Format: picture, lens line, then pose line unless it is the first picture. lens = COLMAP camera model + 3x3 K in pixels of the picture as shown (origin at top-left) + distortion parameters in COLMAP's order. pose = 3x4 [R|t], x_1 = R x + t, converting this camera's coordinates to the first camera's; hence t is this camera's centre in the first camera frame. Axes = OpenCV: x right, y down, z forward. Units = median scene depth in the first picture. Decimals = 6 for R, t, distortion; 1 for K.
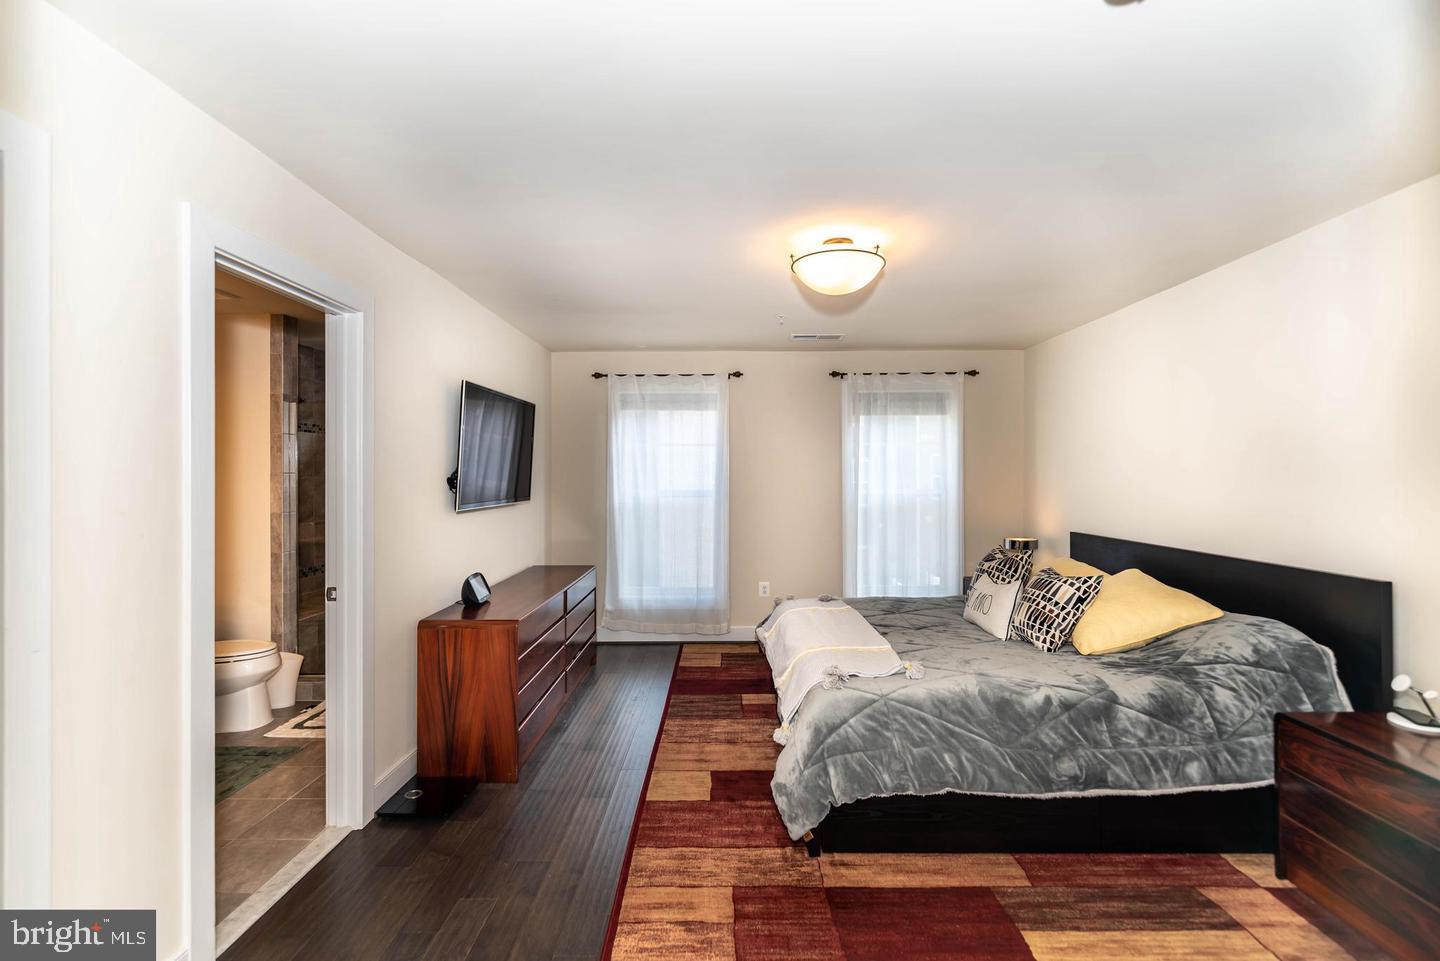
lens RADIAL K [[645.4, 0, 716.5], [0, 645.4, 479.9], [0, 0, 1]] dist [0.001668, 0.000219]
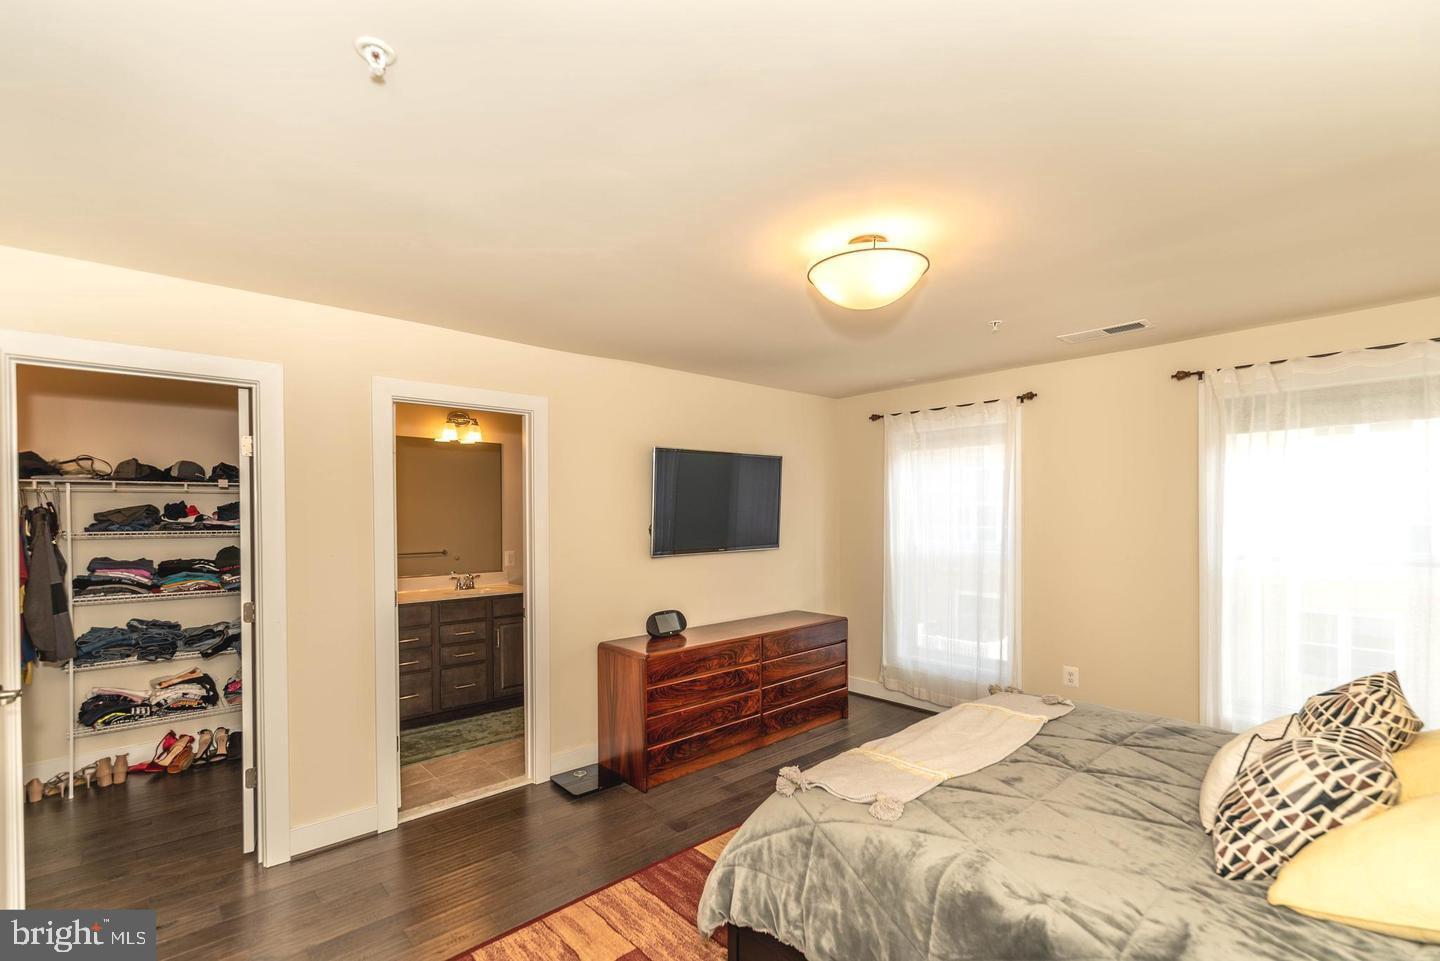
lens RADIAL K [[645.4, 0, 690.6], [0, 645.4, 515.0], [0, 0, 1]] dist [0.001668, 0.000219]
pose [[0.654655, 0.001787, -0.755926, 0.619300], [0.000857, 0.999995, 0.003107, -0.037121], [0.755928, -0.002682, 0.654650, 0.299443]]
